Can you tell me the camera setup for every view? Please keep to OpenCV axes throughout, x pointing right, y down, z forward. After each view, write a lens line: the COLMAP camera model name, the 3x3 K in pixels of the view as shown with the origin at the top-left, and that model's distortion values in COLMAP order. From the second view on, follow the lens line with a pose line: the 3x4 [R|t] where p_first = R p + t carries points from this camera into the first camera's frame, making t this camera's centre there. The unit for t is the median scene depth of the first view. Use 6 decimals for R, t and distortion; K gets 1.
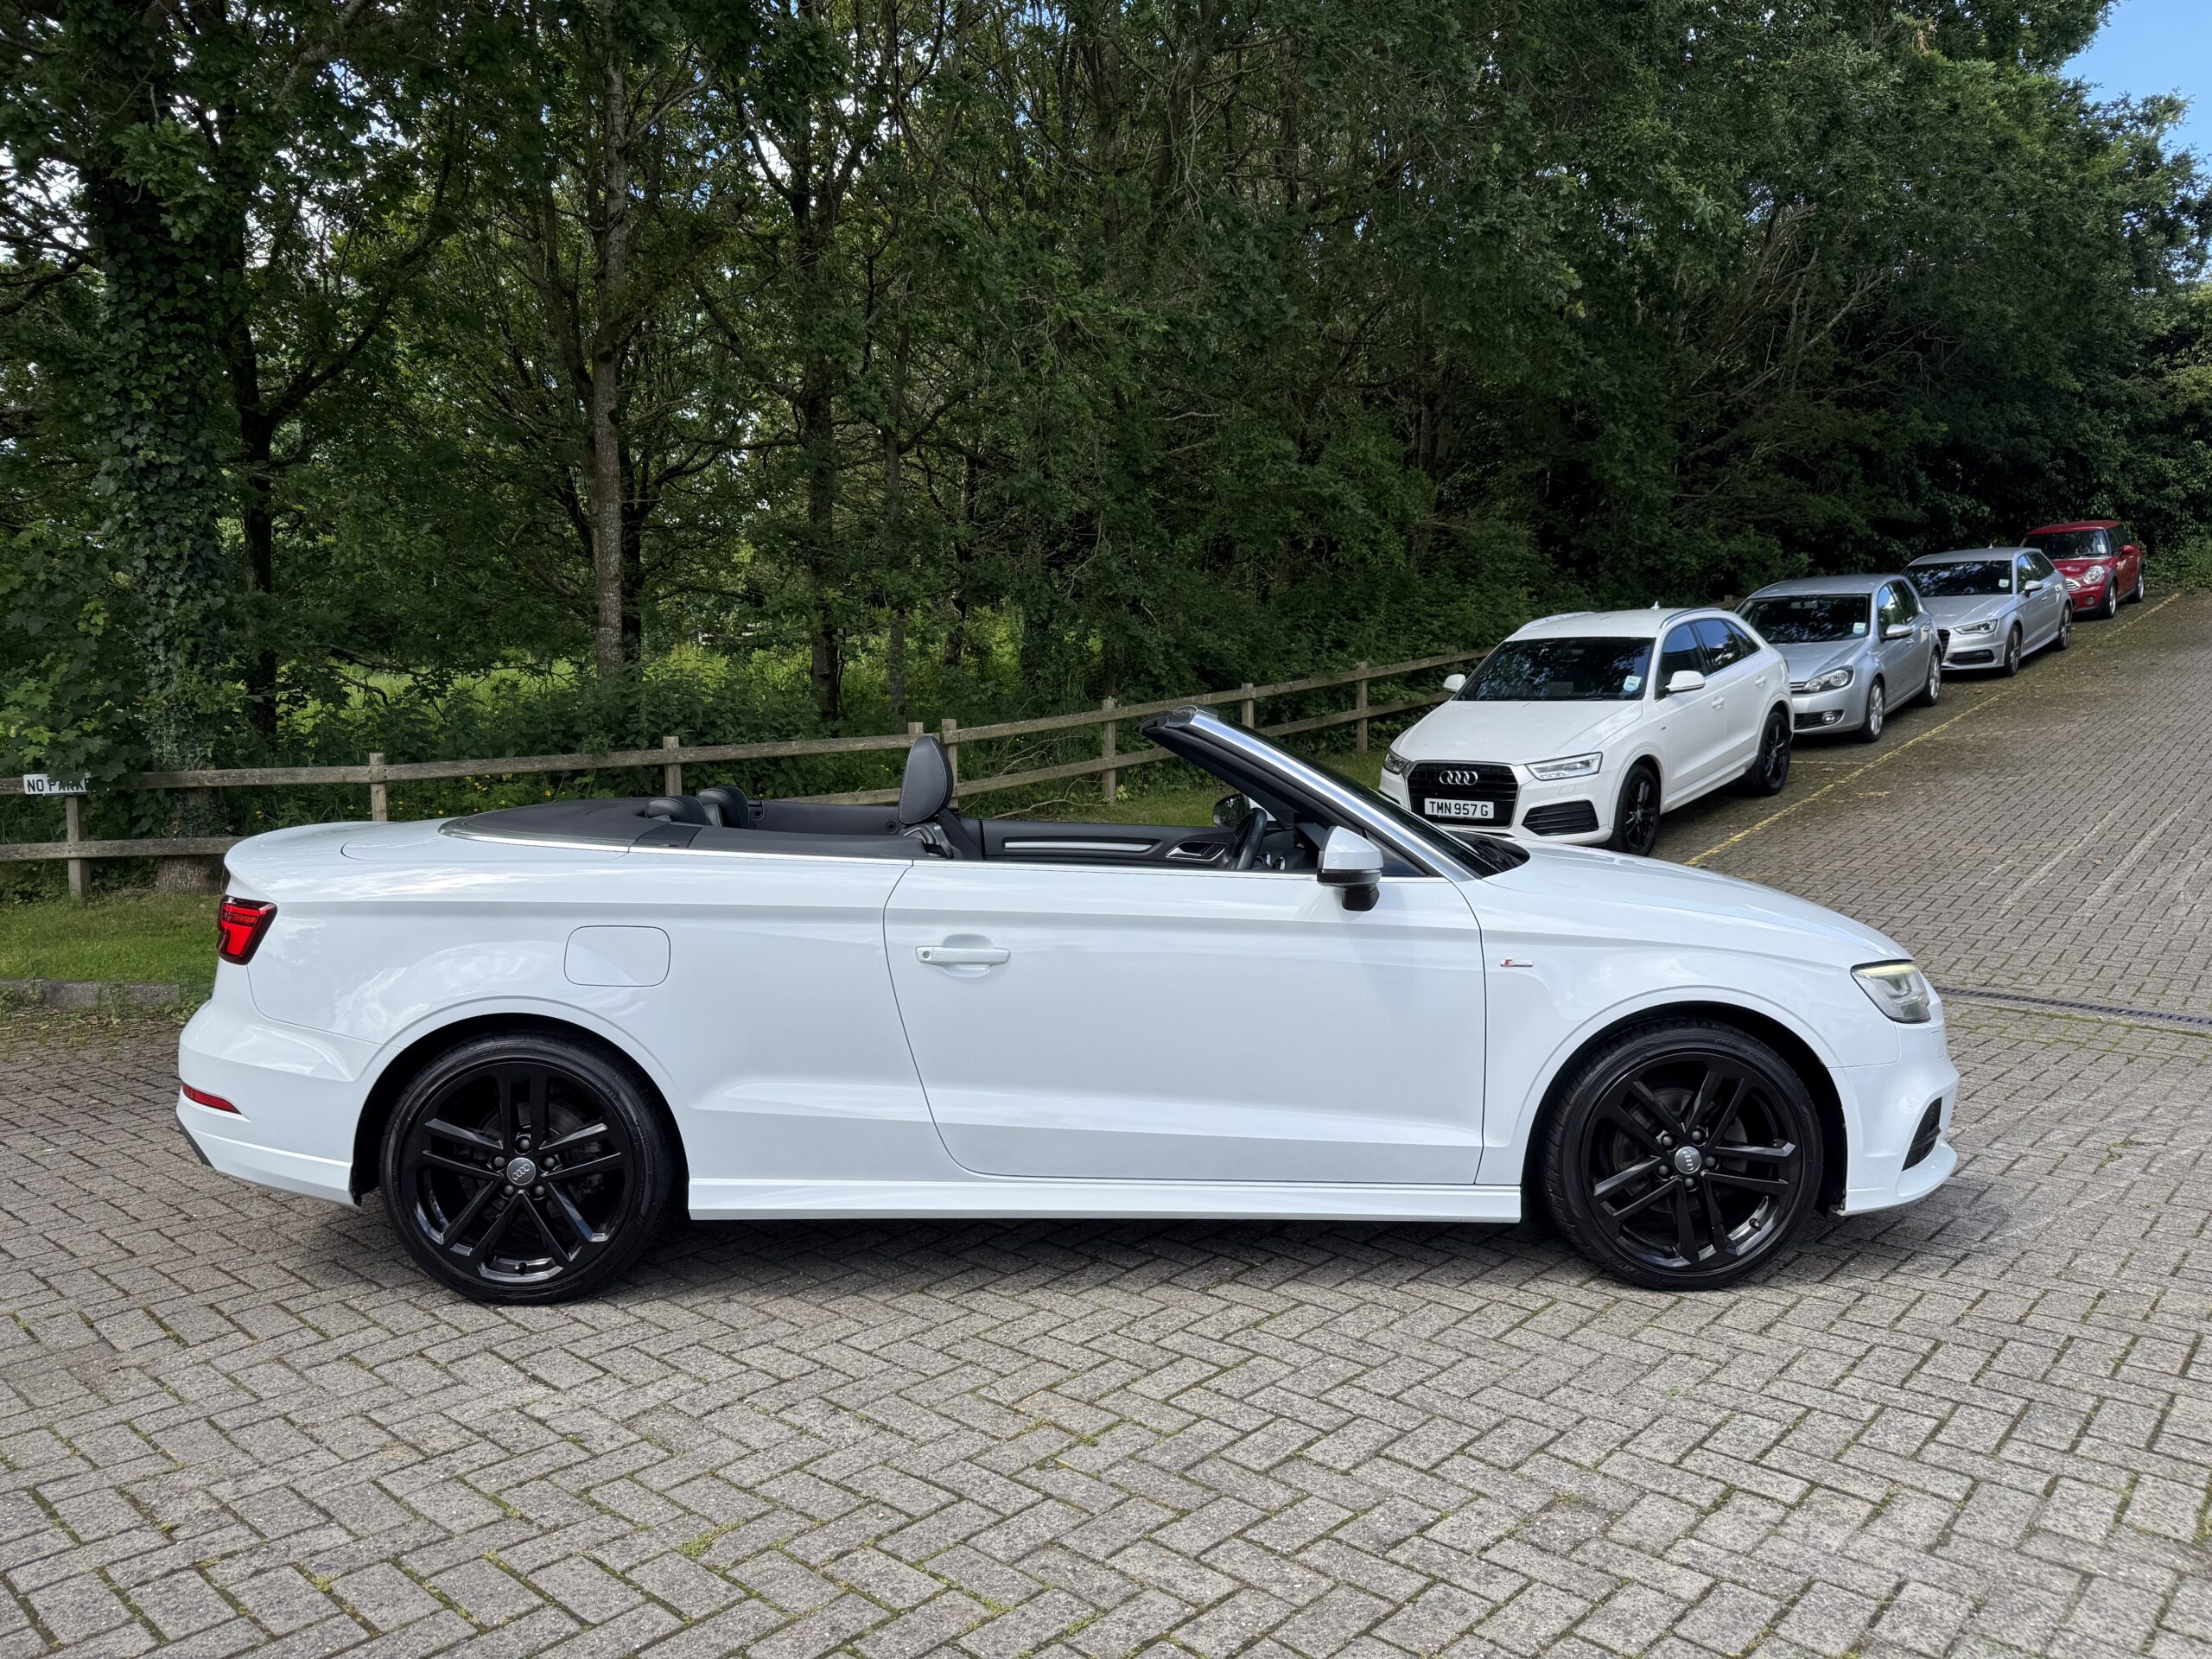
lens RADIAL K [[1568.9, 0, 1105.5], [0, 1568.9, 841.6], [0, 0, 1]] dist [0.024570, -0.034438]
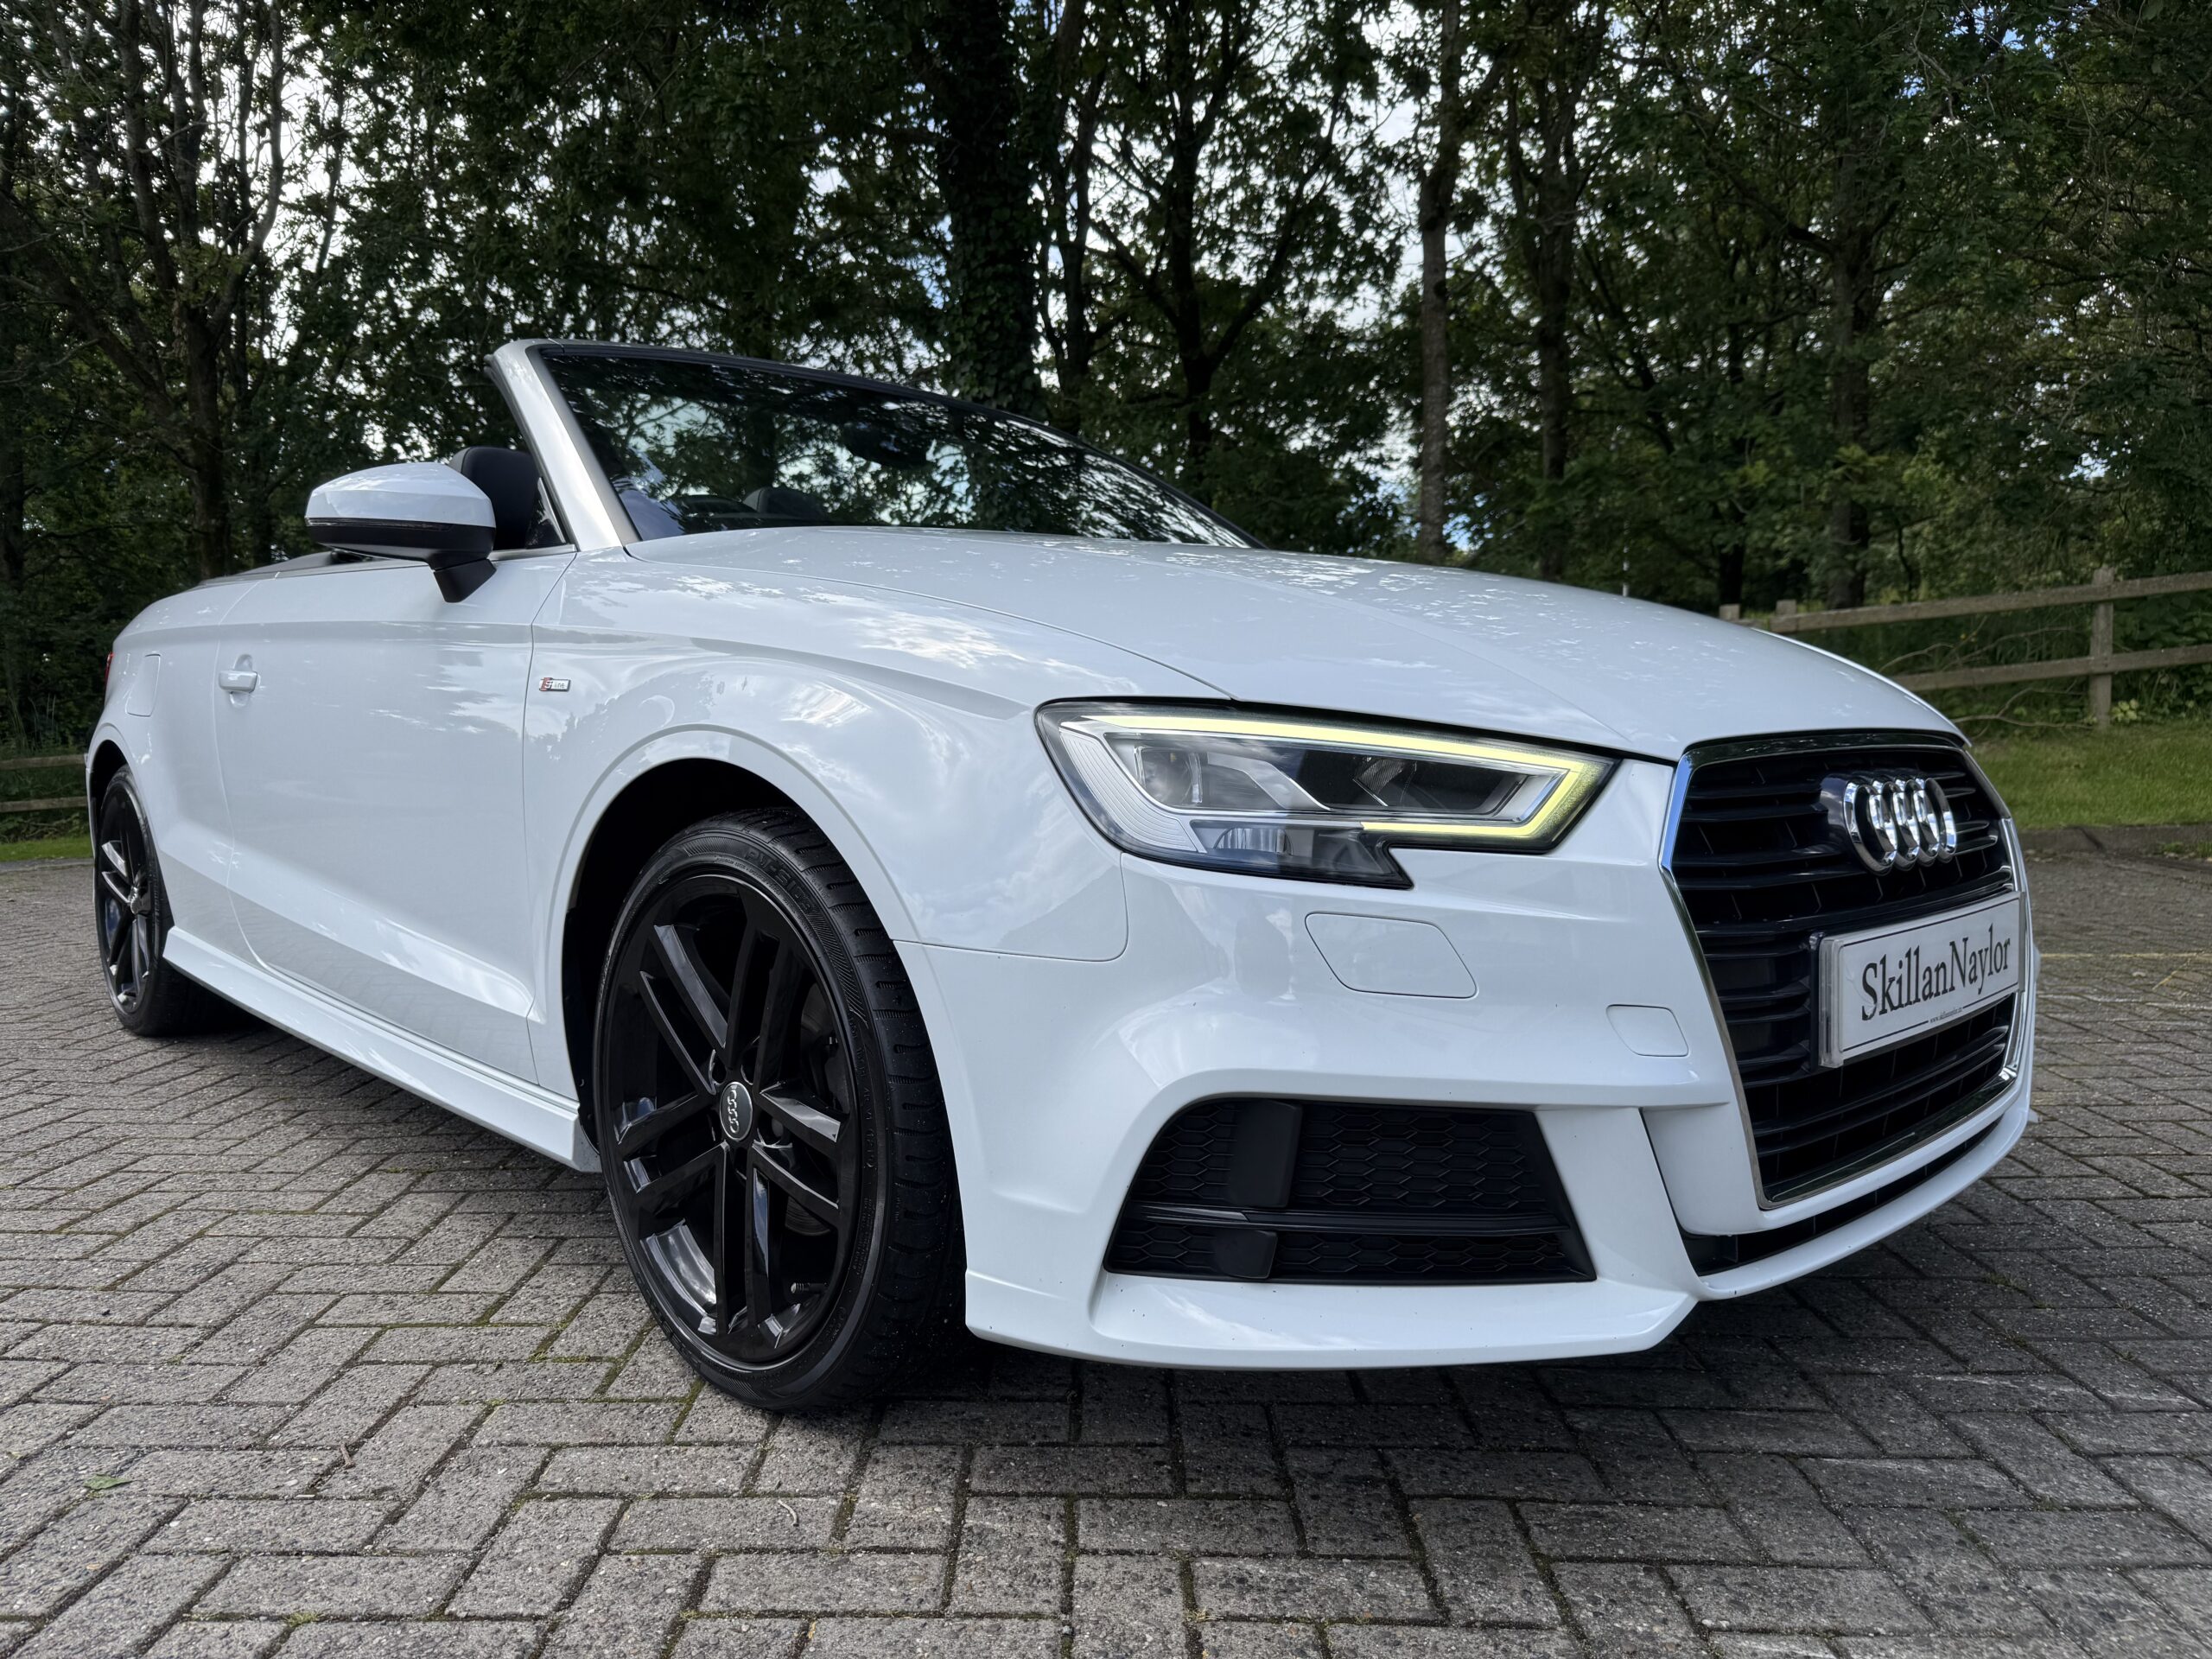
lens RADIAL K [[1568.9, 0, 1088.4], [0, 1568.9, 840.9], [0, 0, 1]] dist [0.024570, -0.034438]
pose [[0.661166, 0.058529, -0.747953, 0.783371], [-0.055745, 0.998029, 0.028822, 0.104680], [0.748166, 0.022639, 0.663126, 0.776555]]
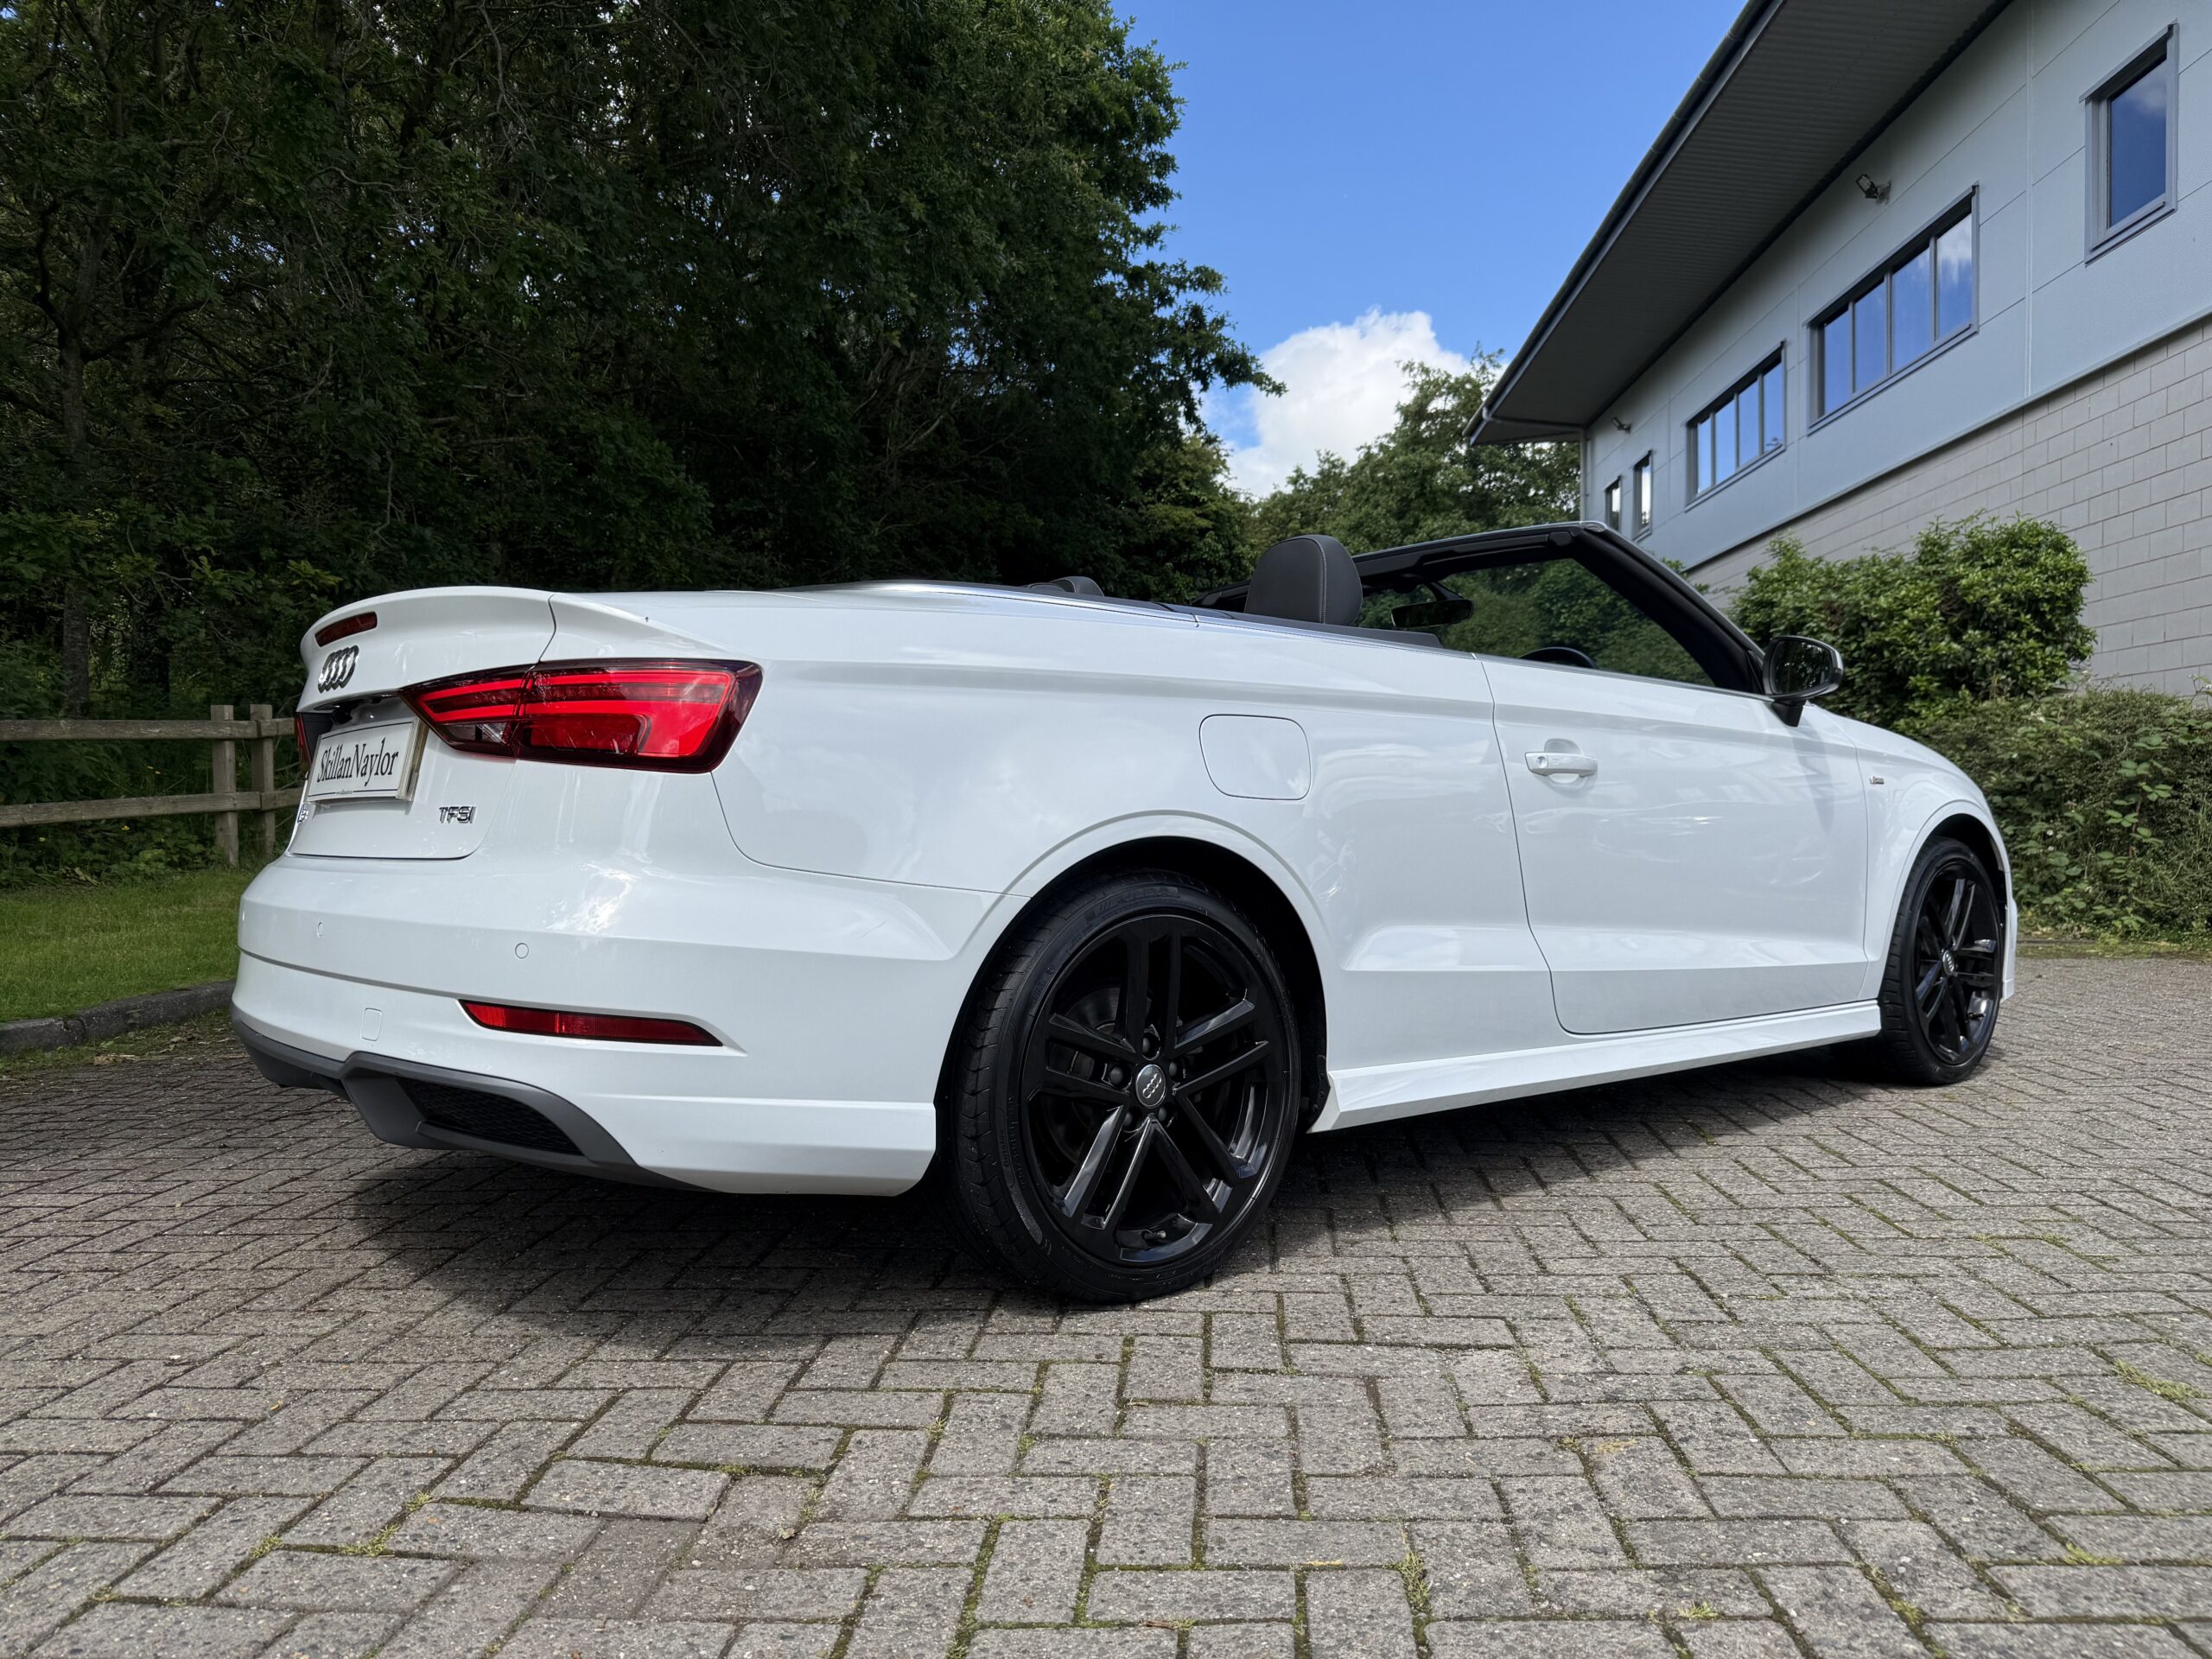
lens RADIAL K [[1568.9, 0, 1116.9], [0, 1568.9, 834.6], [0, 0, 1]] dist [0.024570, -0.034438]
pose [[0.788204, -0.015023, 0.615230, -0.768411], [0.056225, 0.997279, -0.047680, 0.133638], [-0.612840, 0.072173, 0.786904, 0.487016]]
